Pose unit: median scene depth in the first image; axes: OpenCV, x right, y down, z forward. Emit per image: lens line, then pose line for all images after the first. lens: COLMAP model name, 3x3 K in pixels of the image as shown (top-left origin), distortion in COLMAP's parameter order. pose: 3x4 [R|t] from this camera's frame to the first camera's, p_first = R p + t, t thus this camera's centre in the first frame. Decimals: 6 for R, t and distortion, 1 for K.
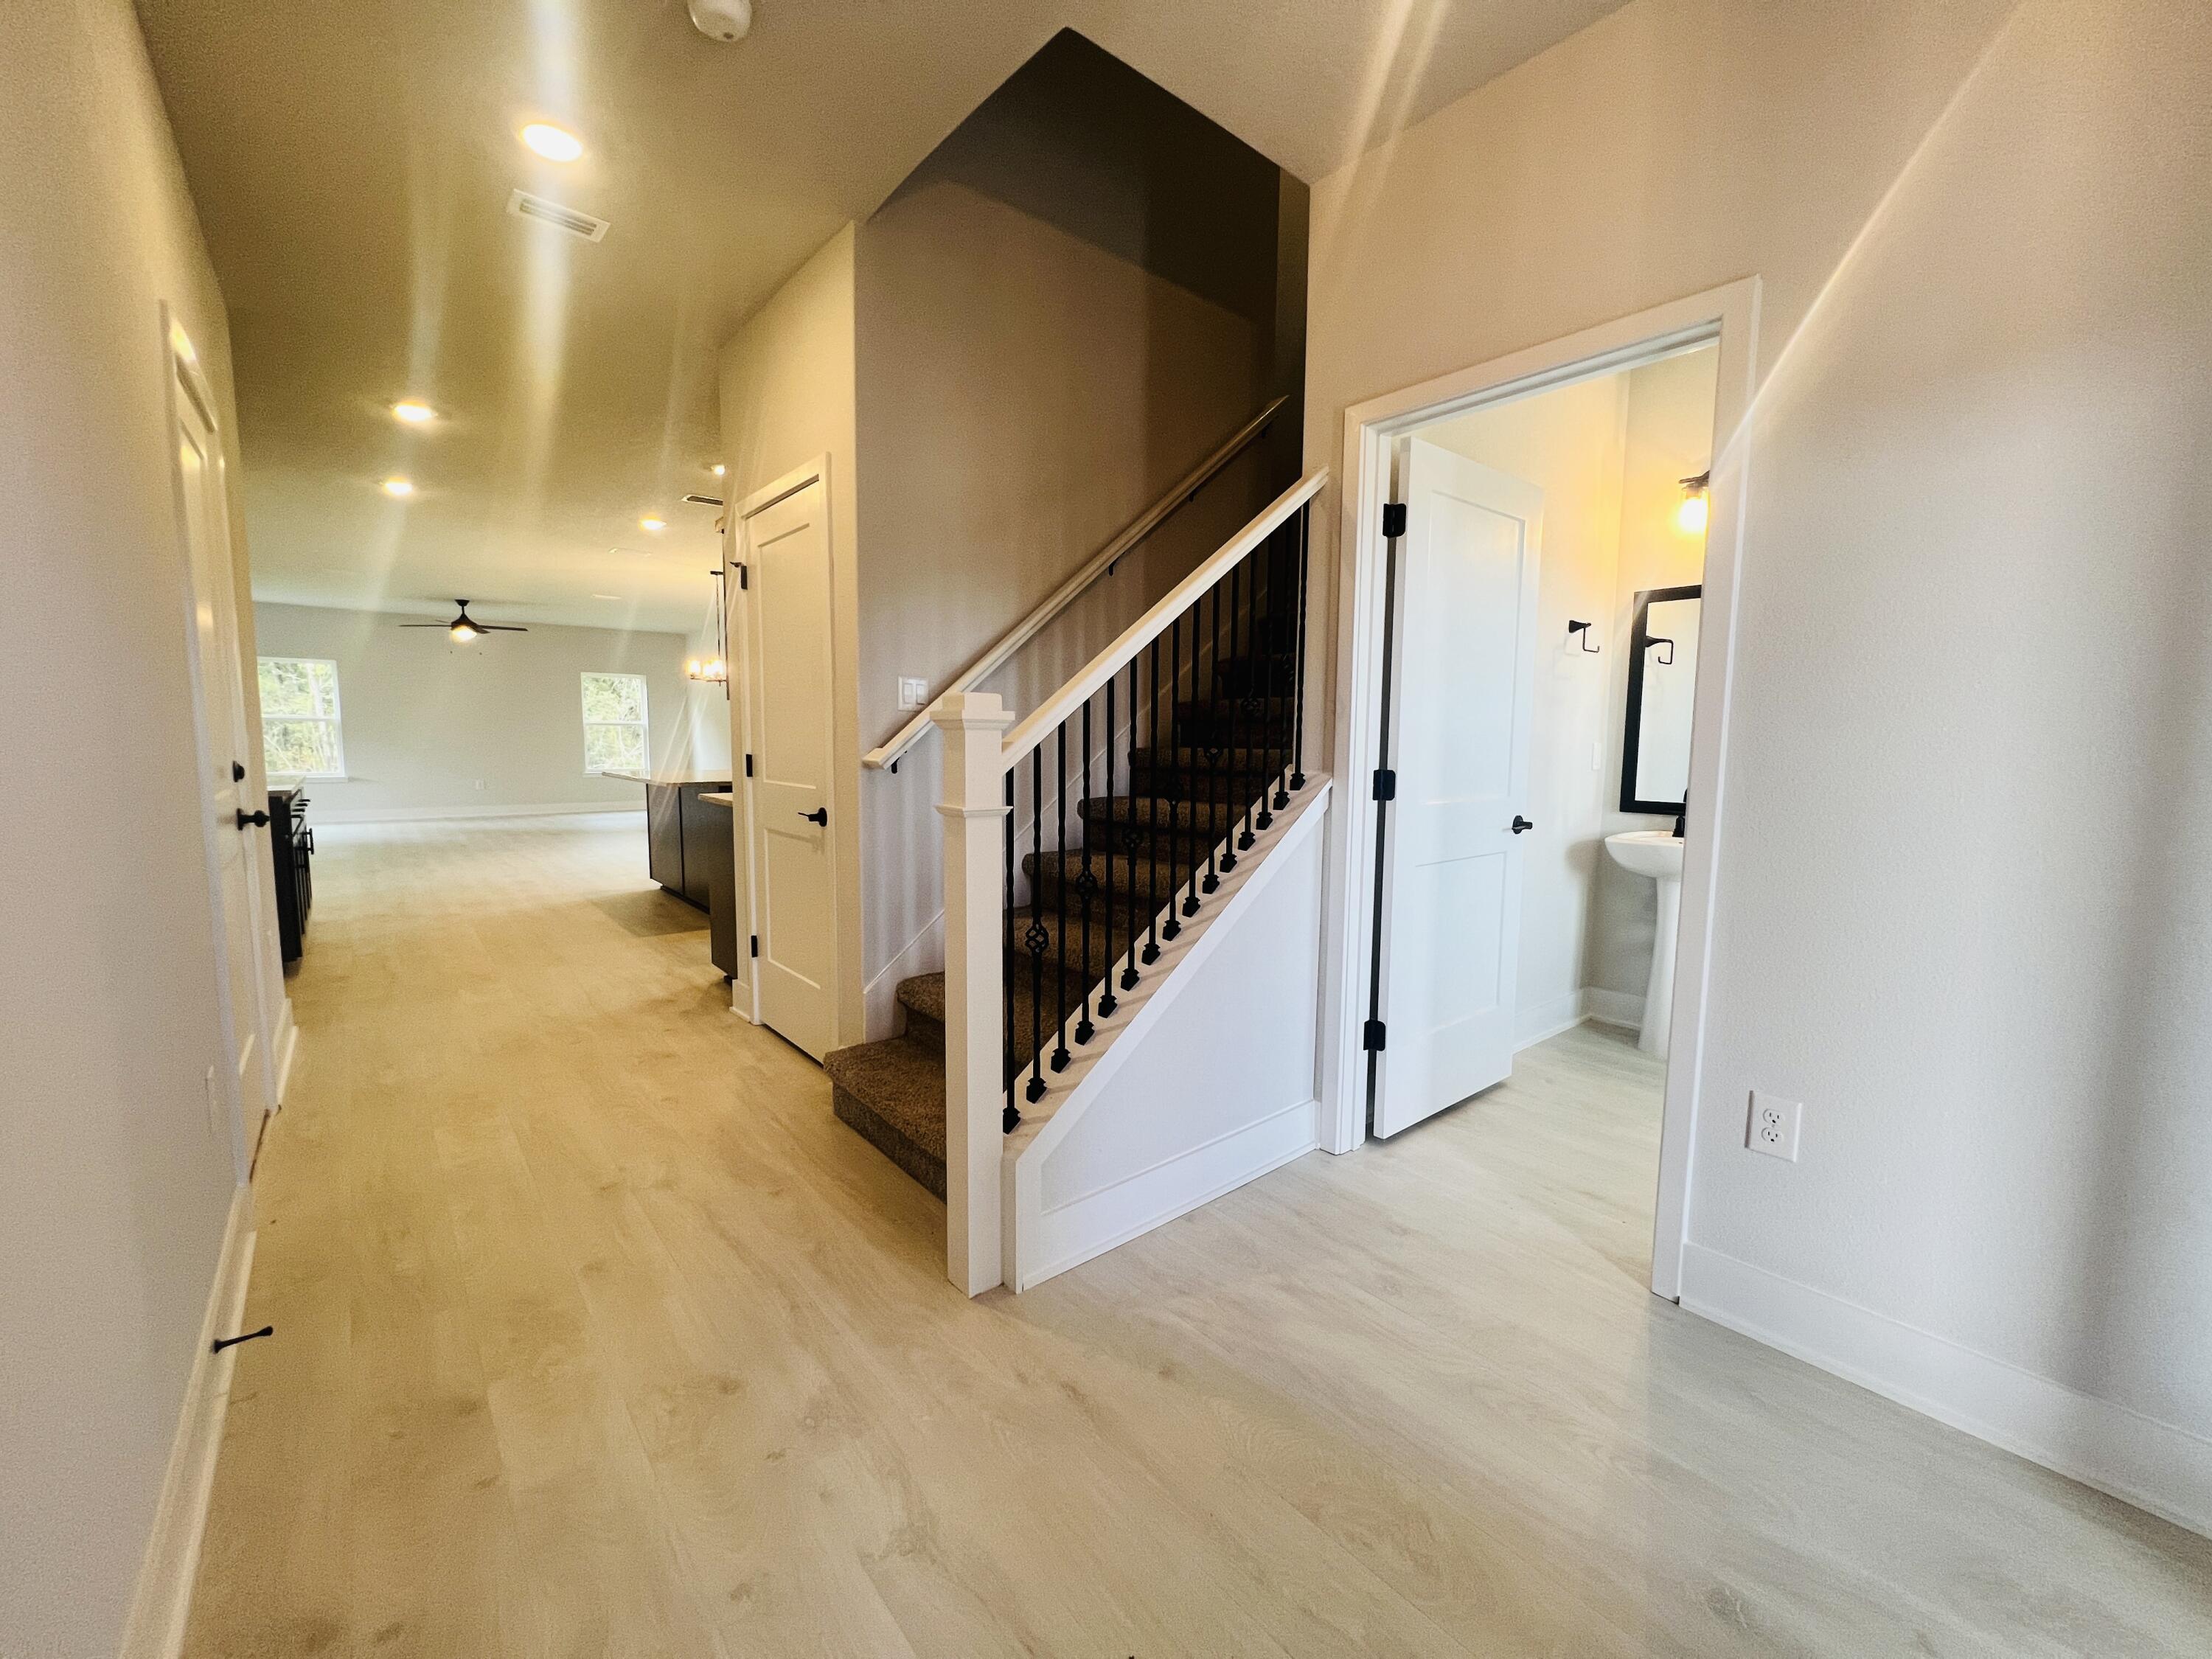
lens RADIAL K [[888.4, 0, 1099.7], [0, 888.4, 831.3], [0, 0, 1]] dist [-0.001492, 0.000037]
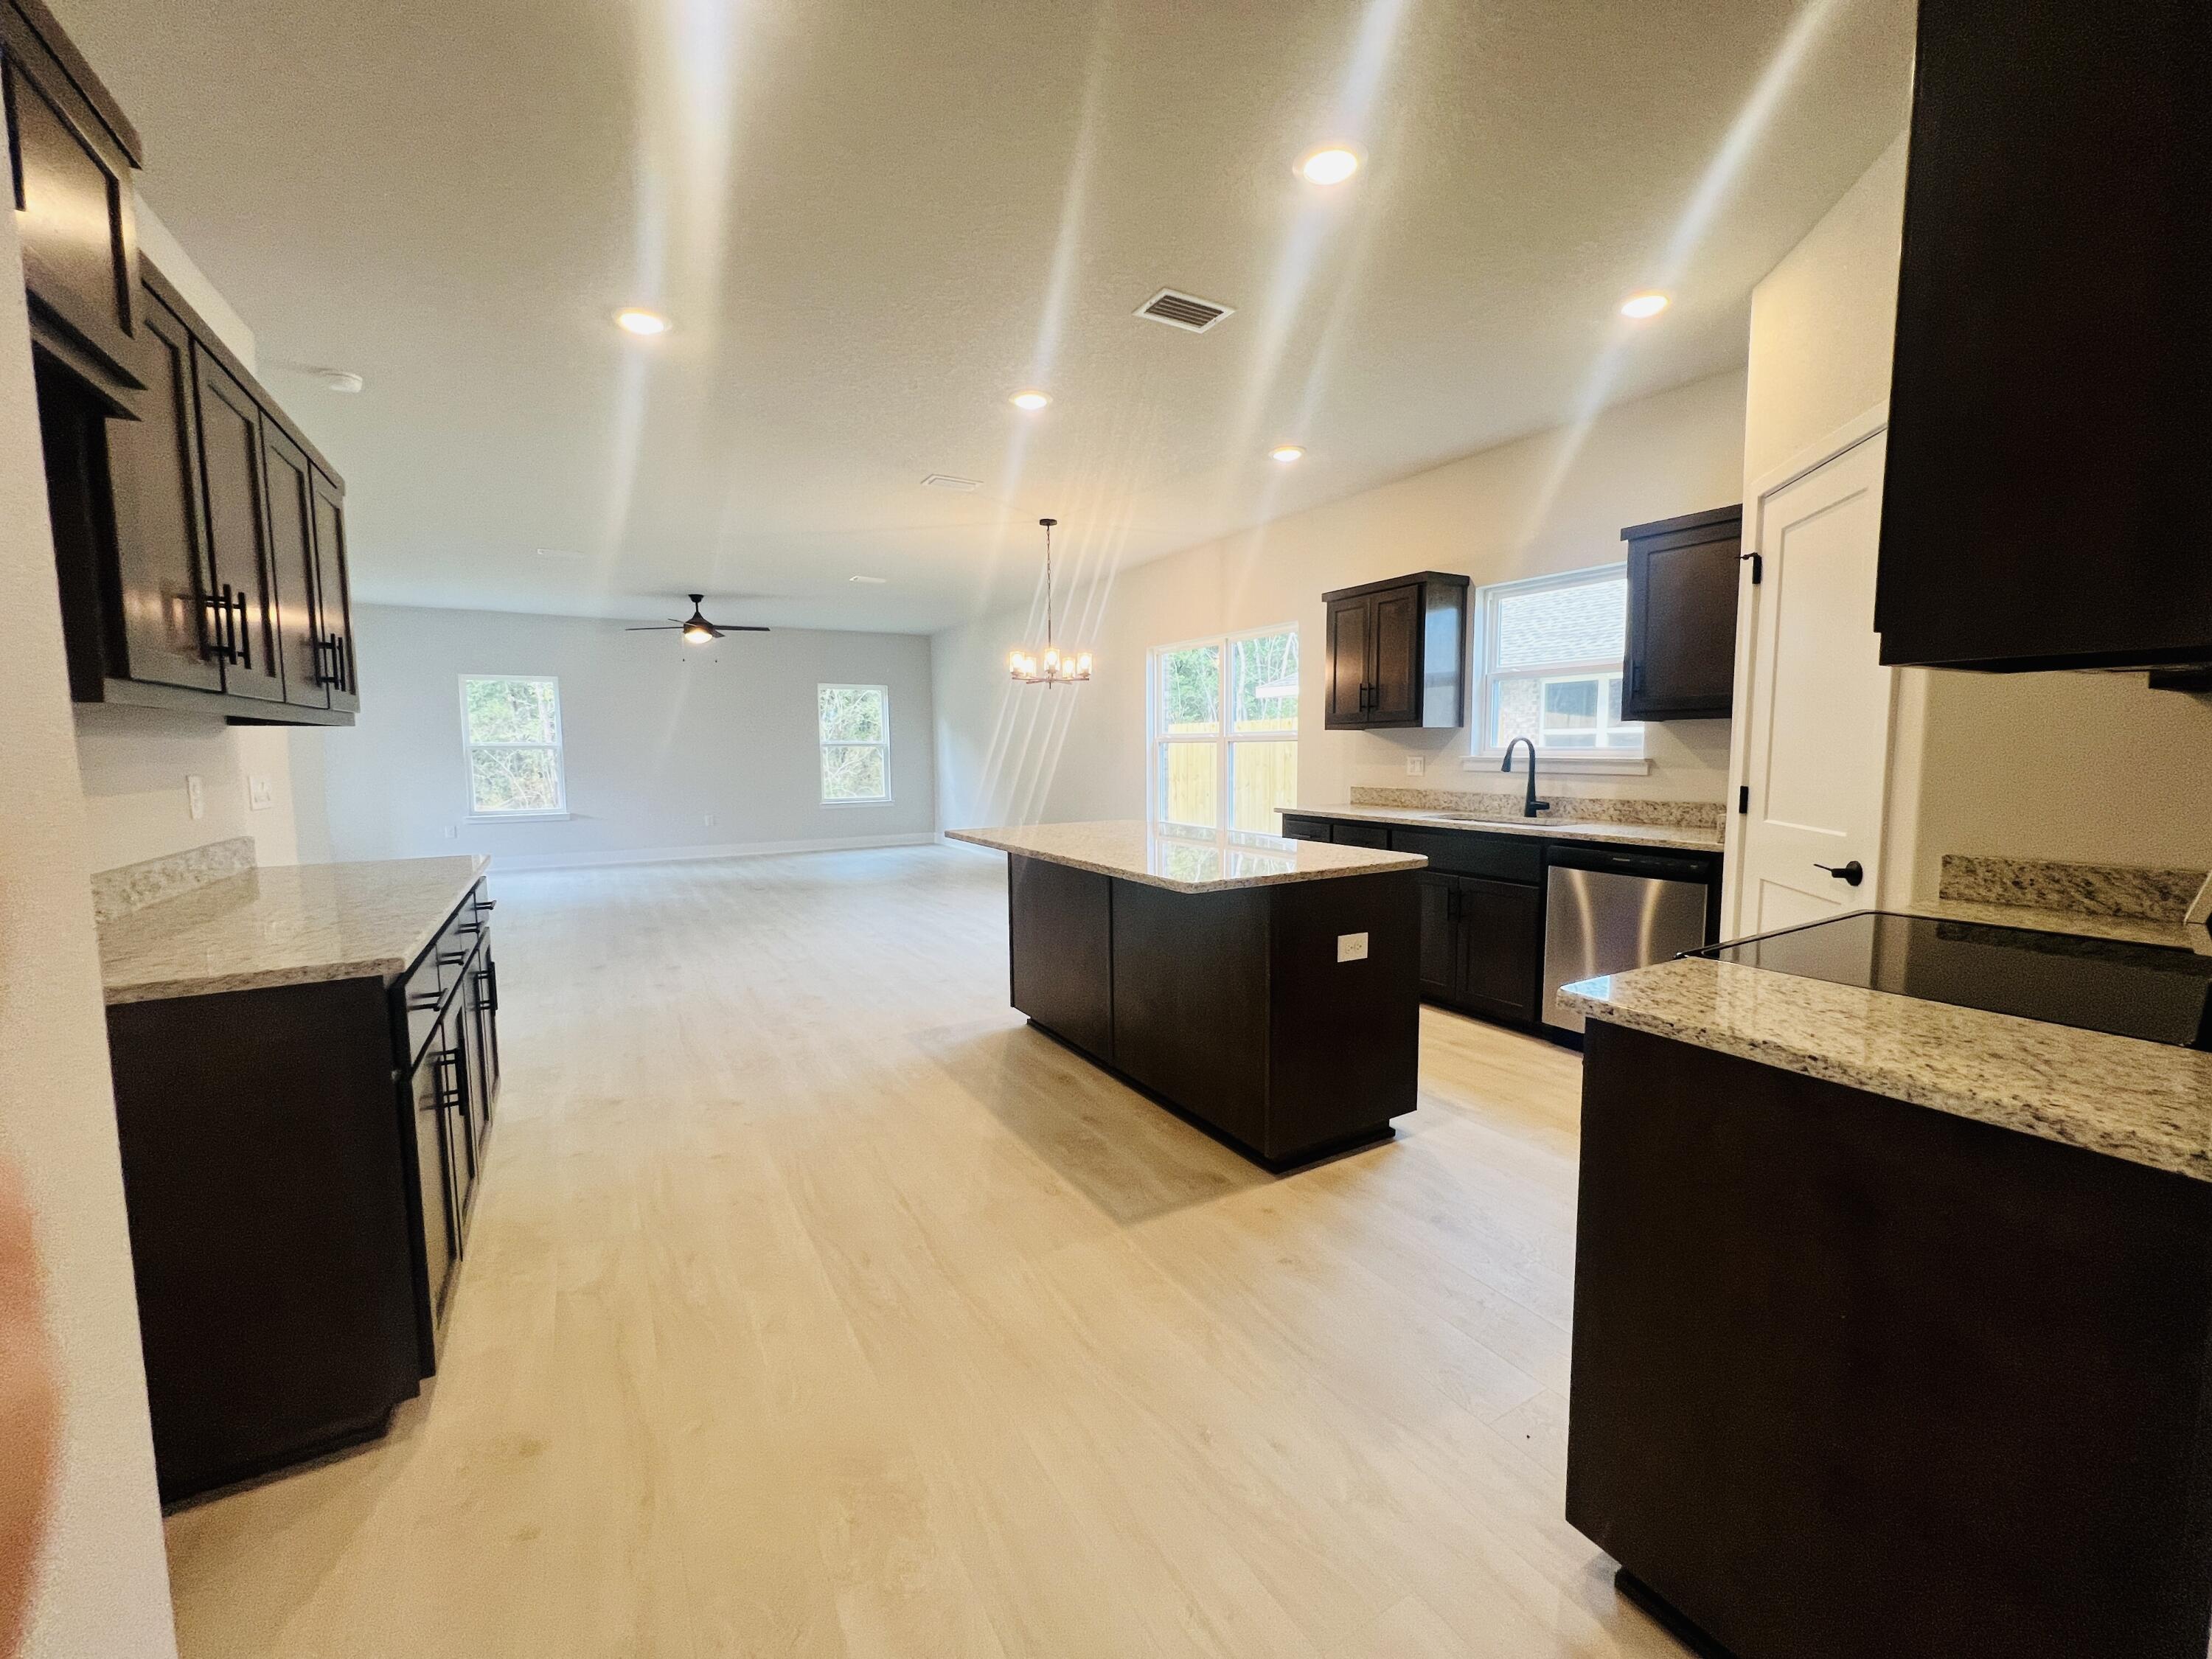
lens RADIAL K [[888.4, 0, 1111.4], [0, 888.4, 824.3], [0, 0, 1]] dist [-0.001492, 0.000037]
pose [[0.987145, -0.010683, -0.159468, -0.218204], [0.008435, 0.999855, -0.014768, -0.037888], [0.159603, 0.013233, 0.987093, 0.266325]]
